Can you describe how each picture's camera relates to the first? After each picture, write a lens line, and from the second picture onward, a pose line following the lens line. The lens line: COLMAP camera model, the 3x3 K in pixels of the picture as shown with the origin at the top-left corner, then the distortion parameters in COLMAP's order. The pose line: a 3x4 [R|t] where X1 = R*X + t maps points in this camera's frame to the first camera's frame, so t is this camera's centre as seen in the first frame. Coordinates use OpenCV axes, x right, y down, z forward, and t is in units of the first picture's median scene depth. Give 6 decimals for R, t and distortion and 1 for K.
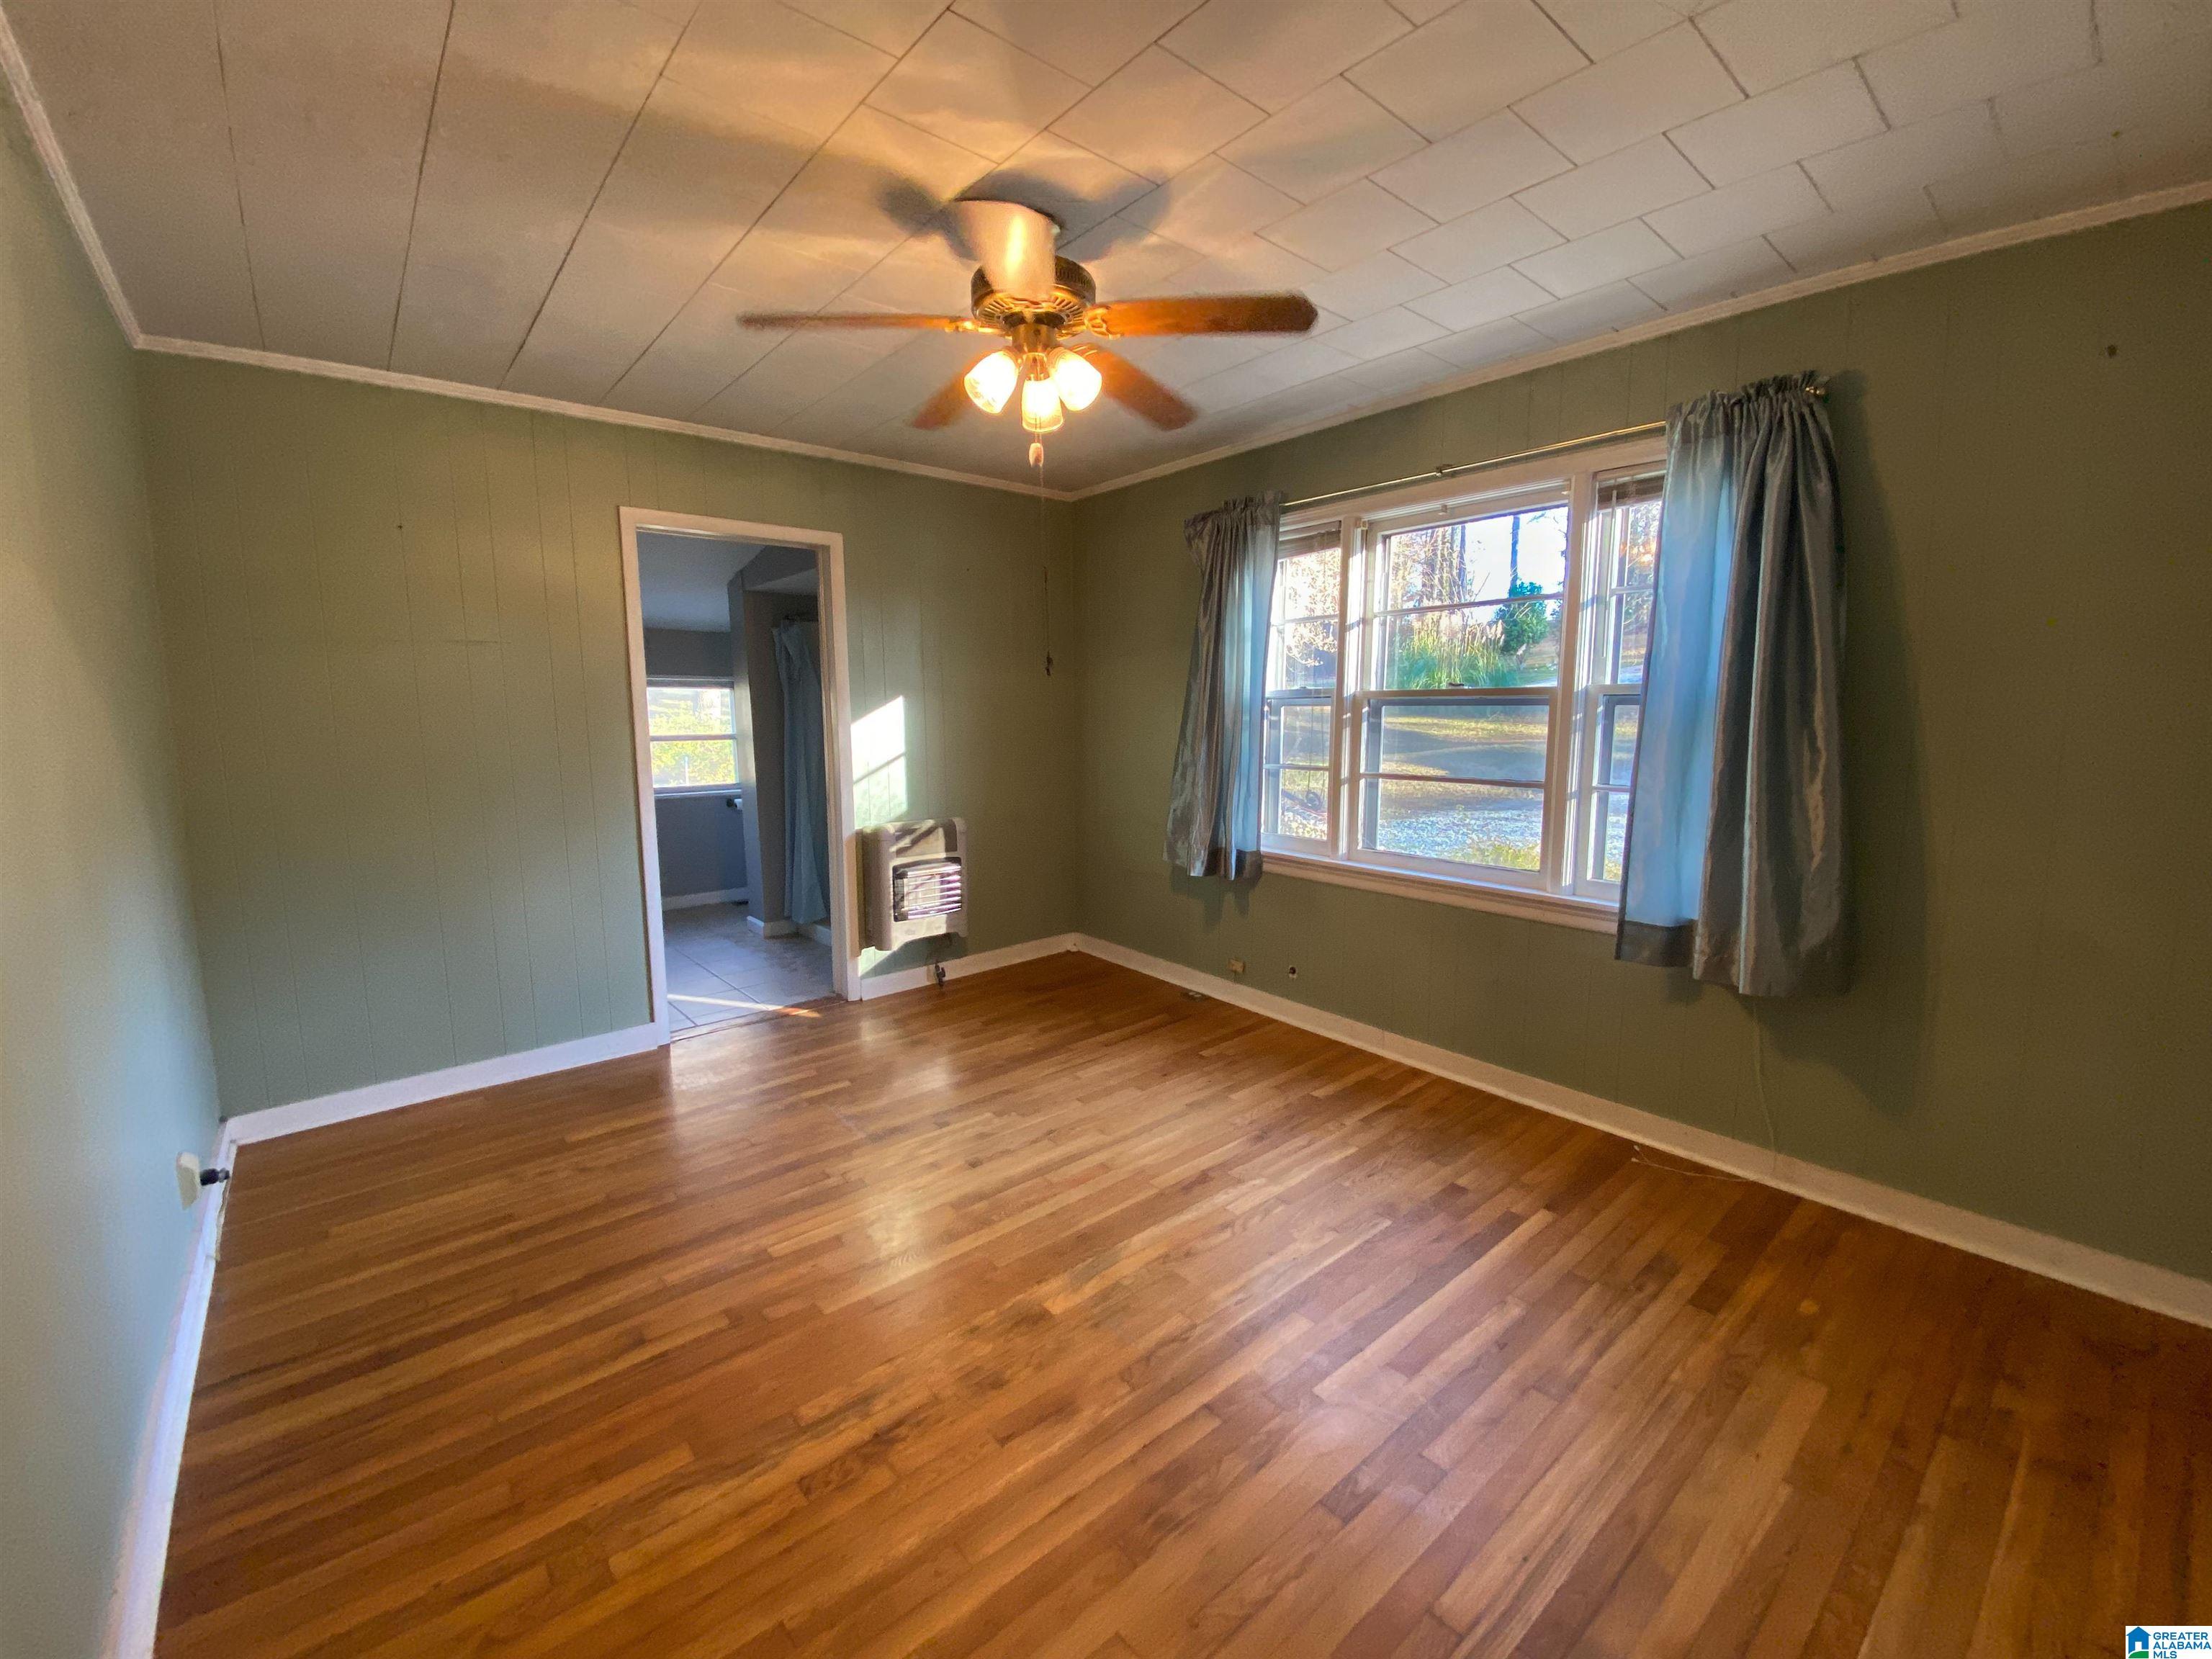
lens RADIAL K [[892.8, 0, 1107.9], [0, 892.8, 820.5], [0, 0, 1]] dist [0.043541, -0.034605]
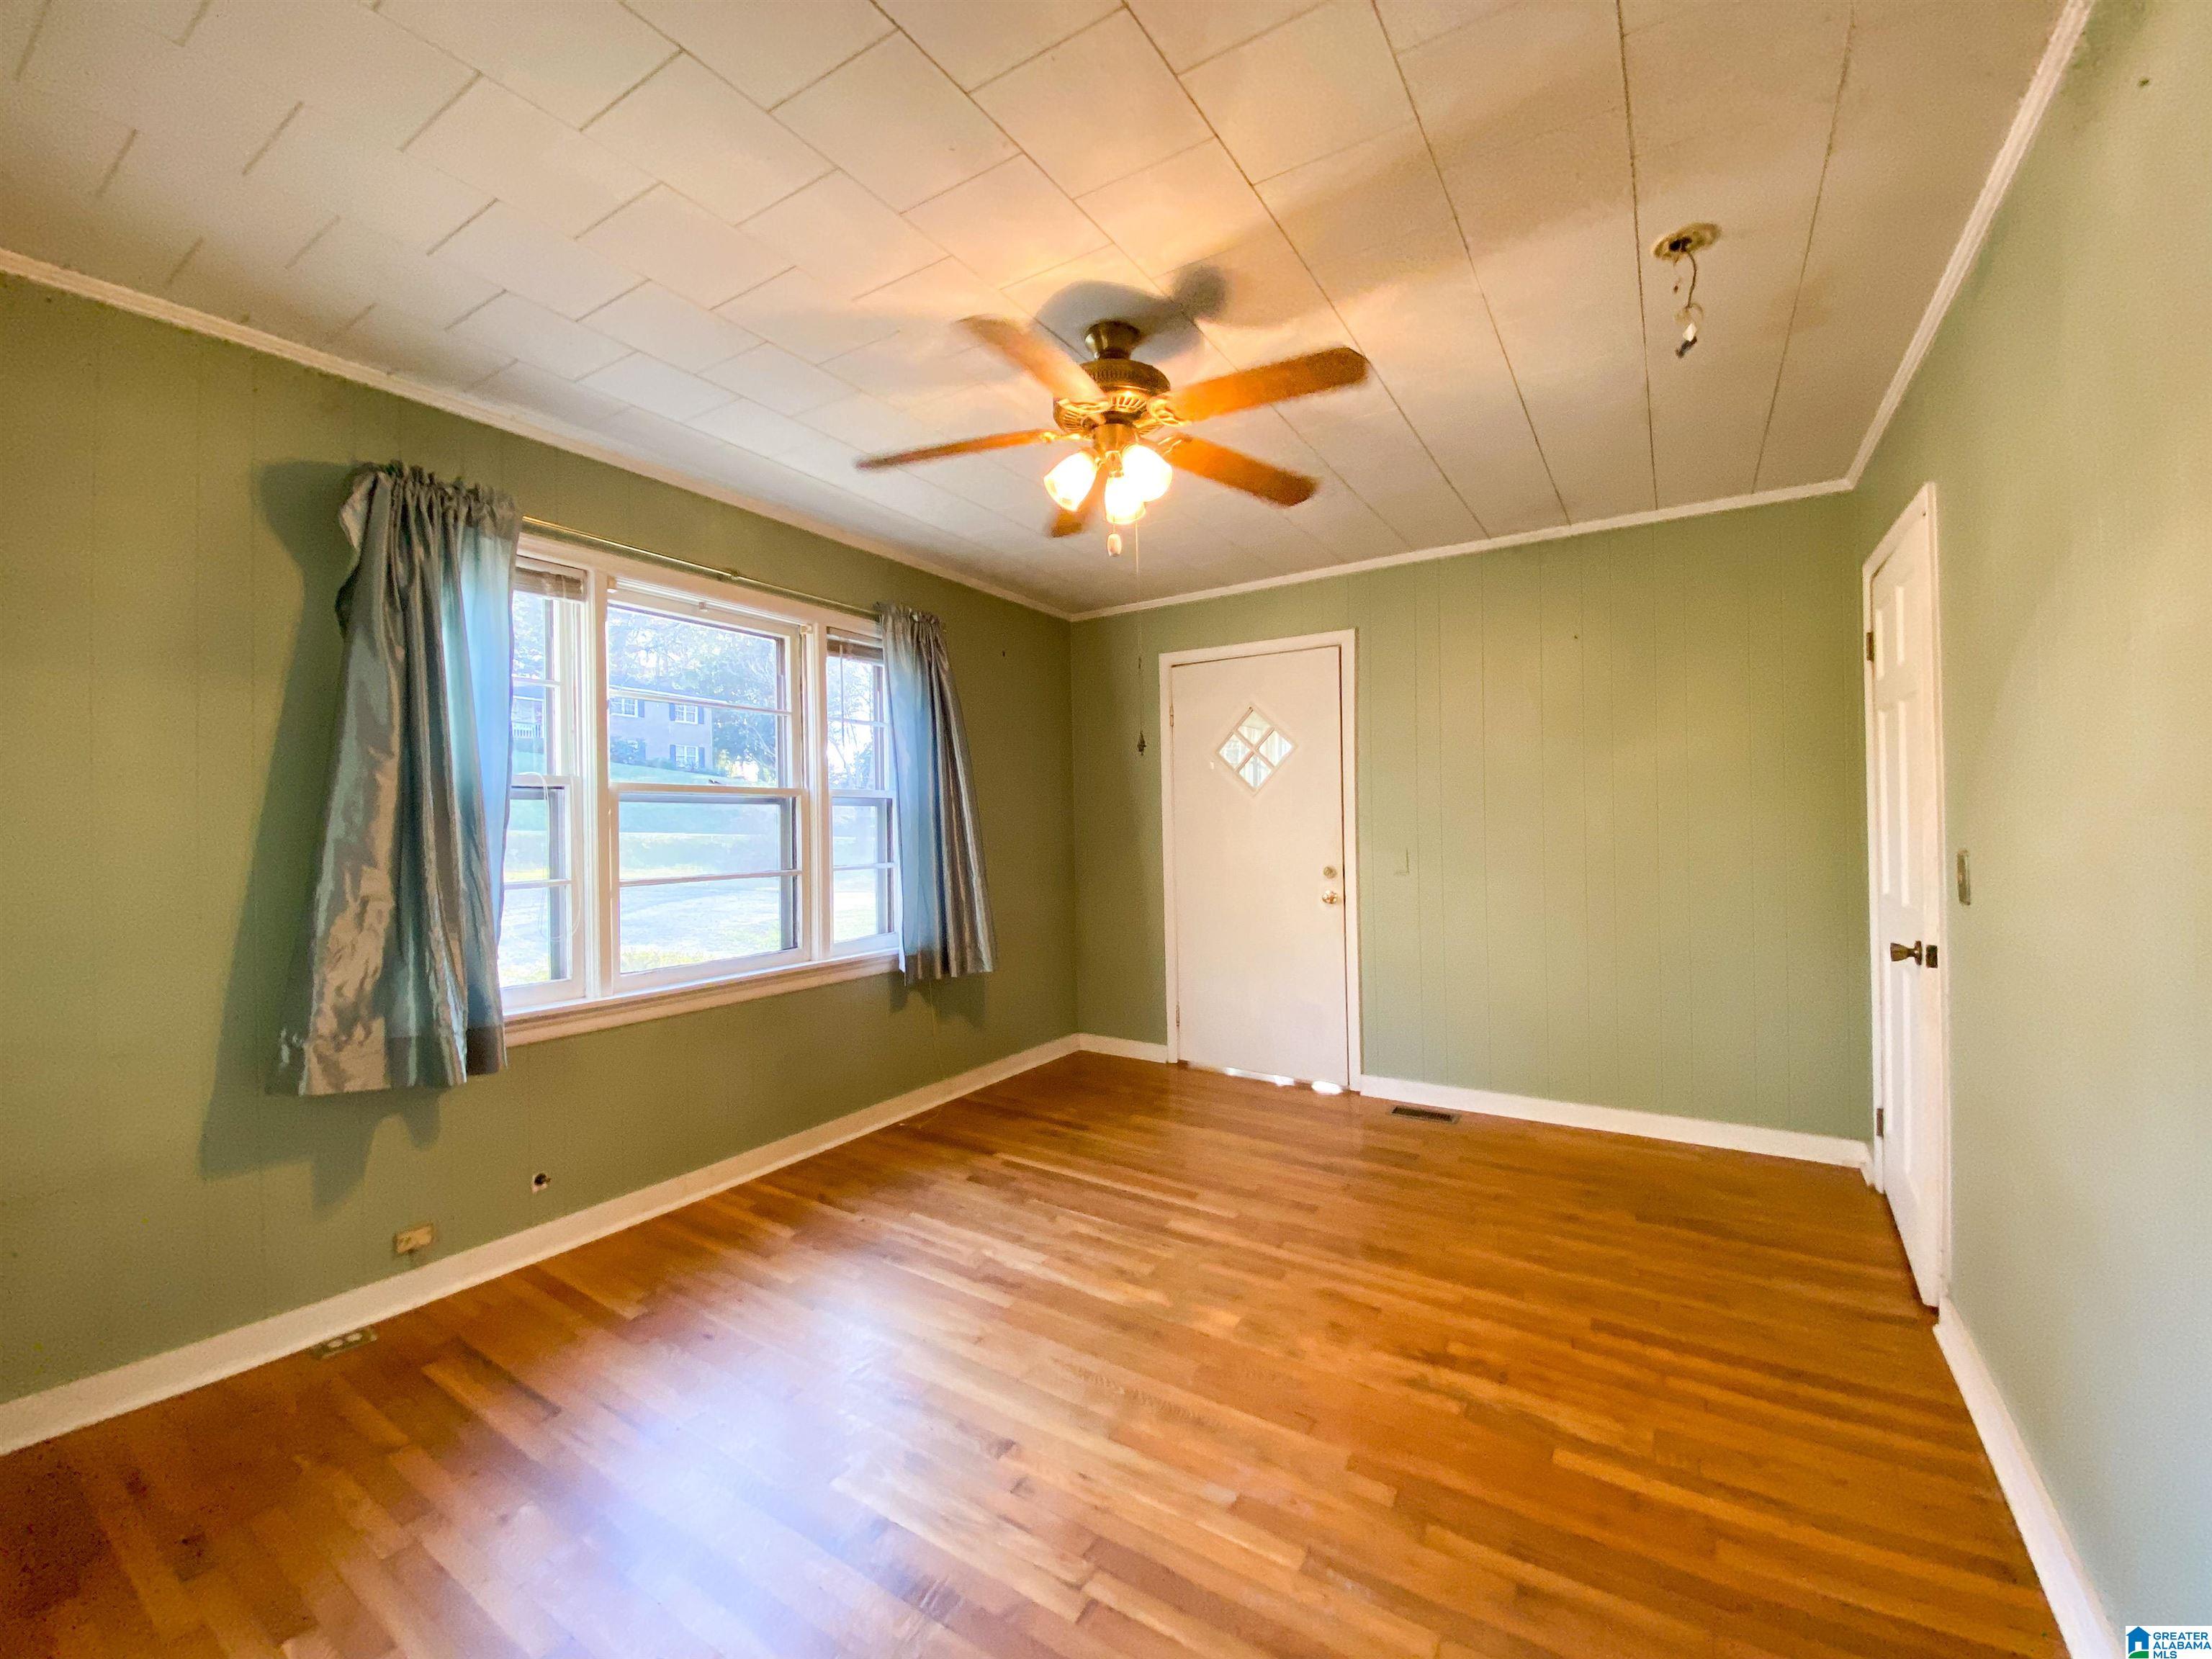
lens RADIAL K [[892.8, 0, 1107.9], [0, 892.8, 820.5], [0, 0, 1]] dist [0.043541, -0.034605]
pose [[-0.293521, 0.007632, 0.955922, -0.929531], [0.132495, 0.990642, 0.032774, -0.112505], [-0.946726, 0.136274, -0.291786, 1.187197]]
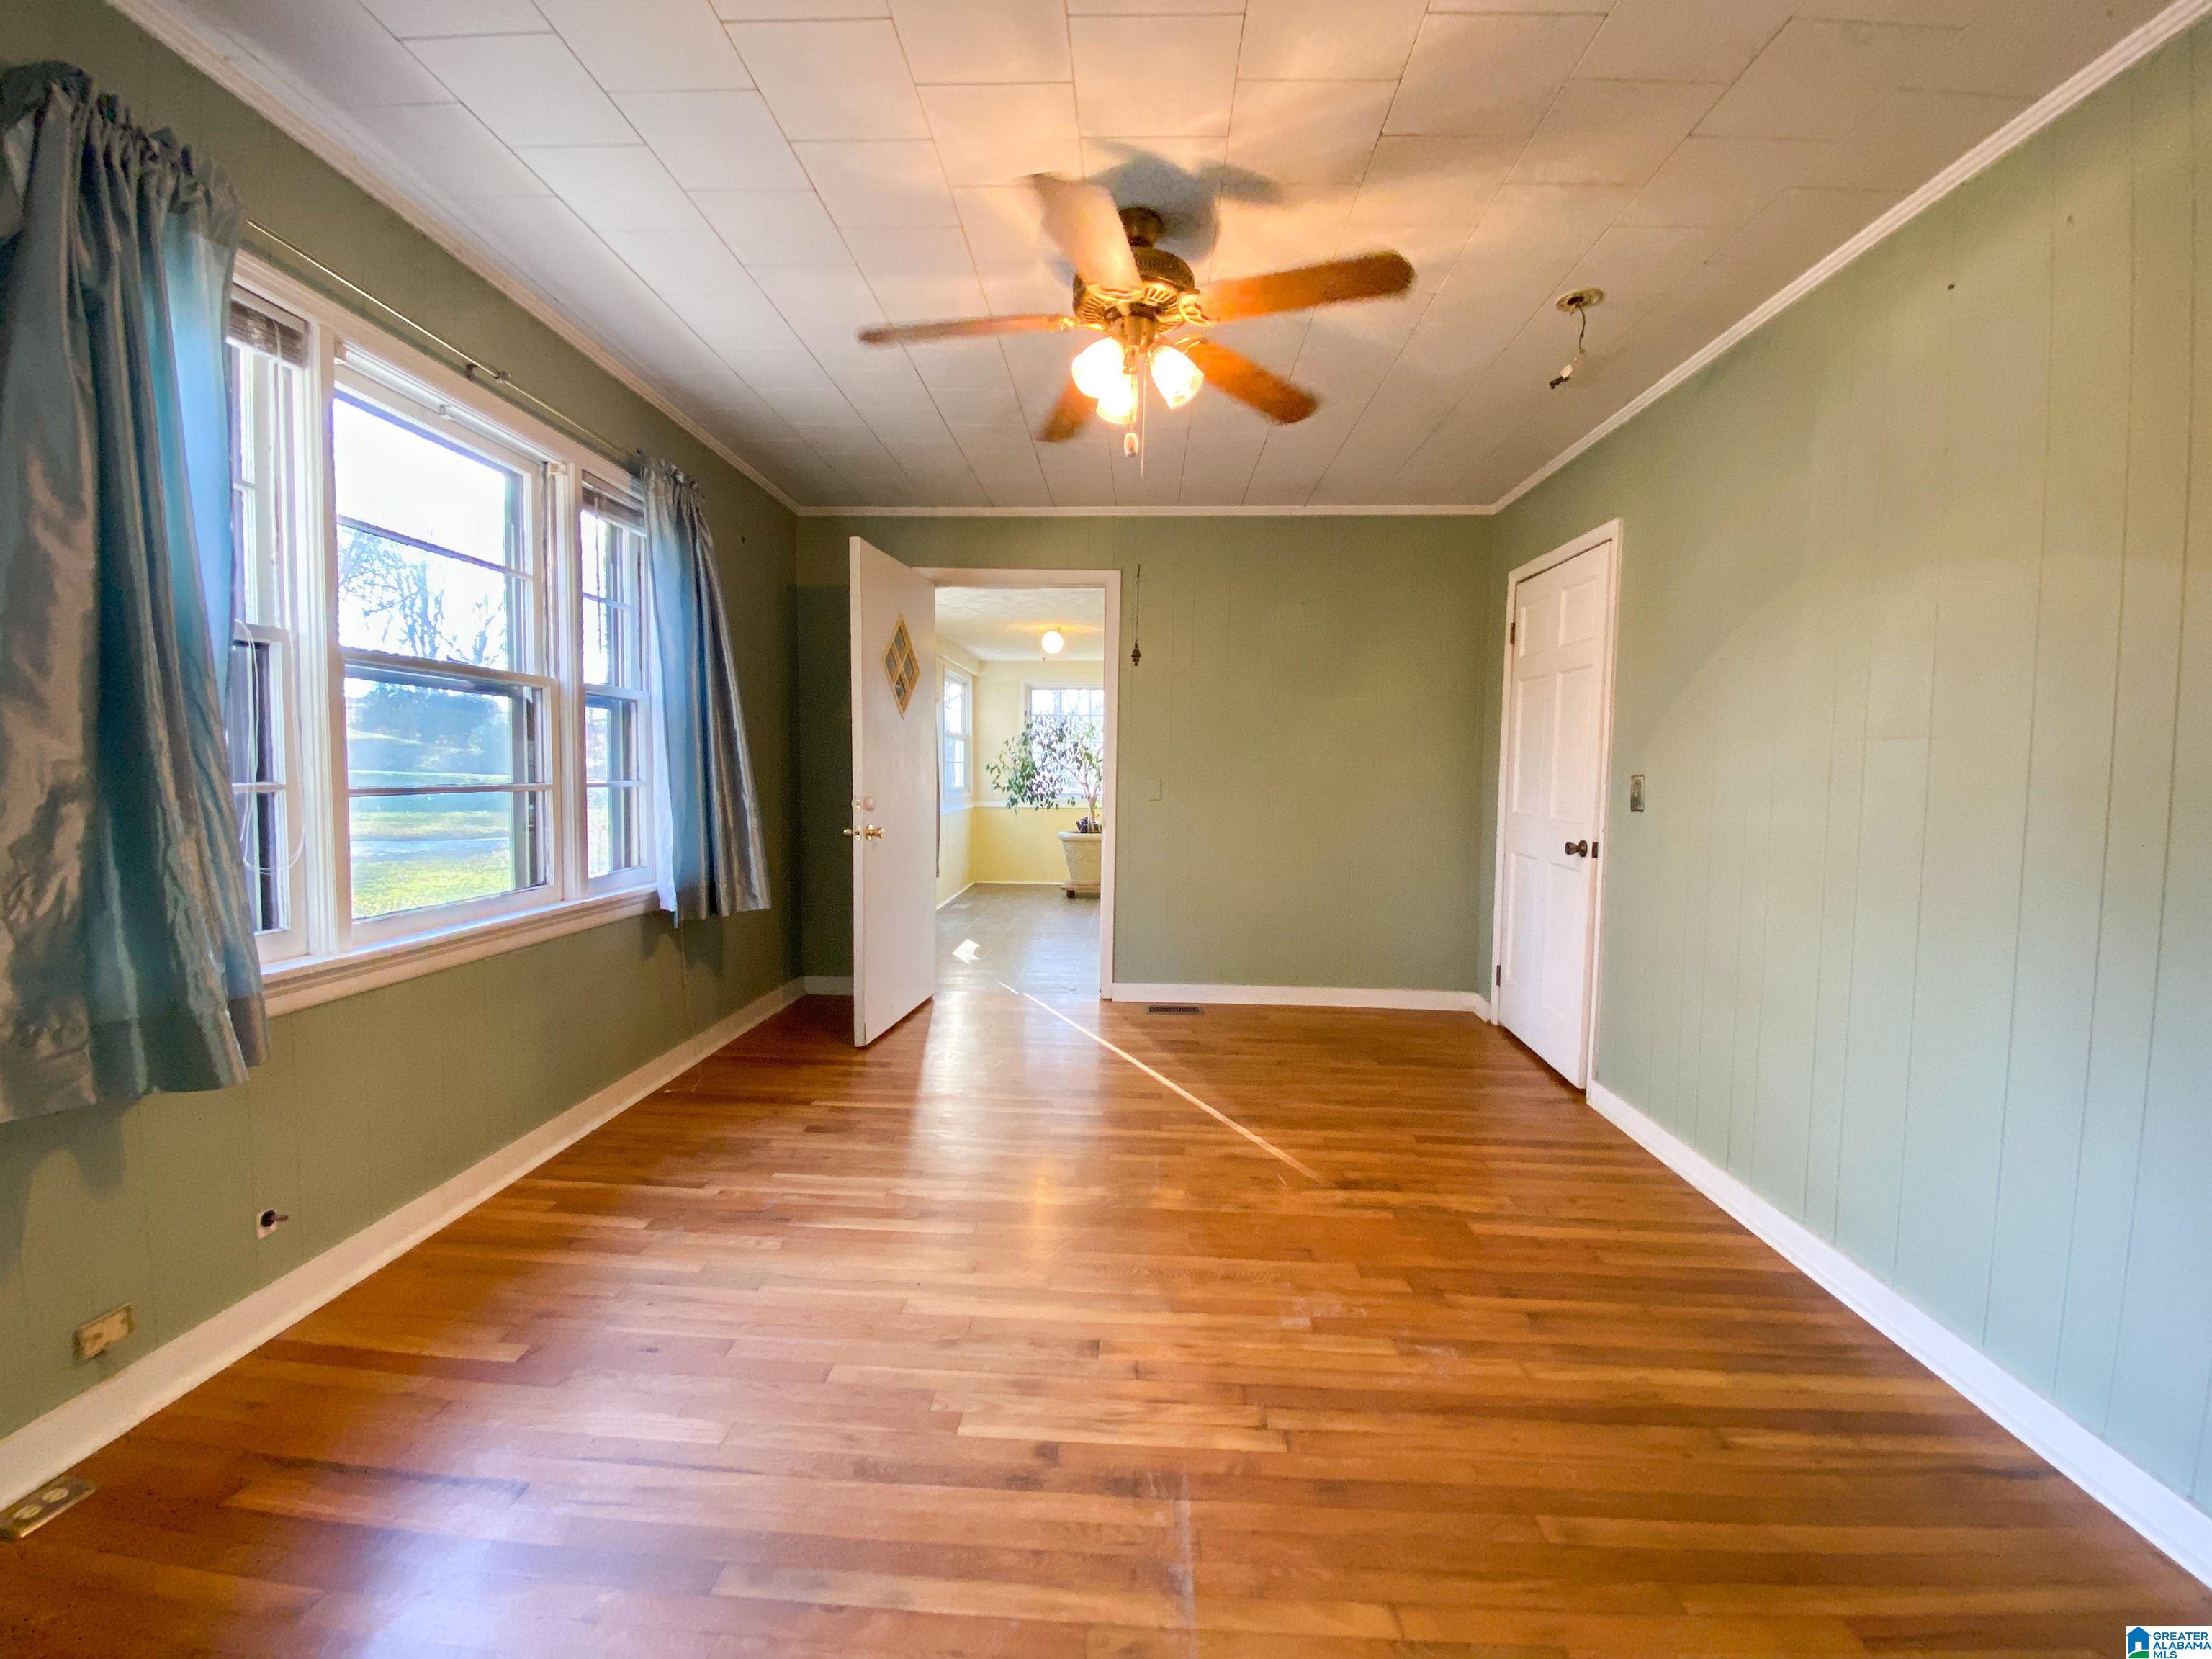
lens RADIAL K [[895.0, 0, 1102.6], [0, 895.0, 818.3], [0, 0, 1]] dist [0.017671, -0.015592]
pose [[-0.728198, -0.048427, 0.683653, -0.671374], [0.070402, 0.986939, 0.144899, -0.123494], [-0.681741, 0.153645, -0.715278, 1.588008]]
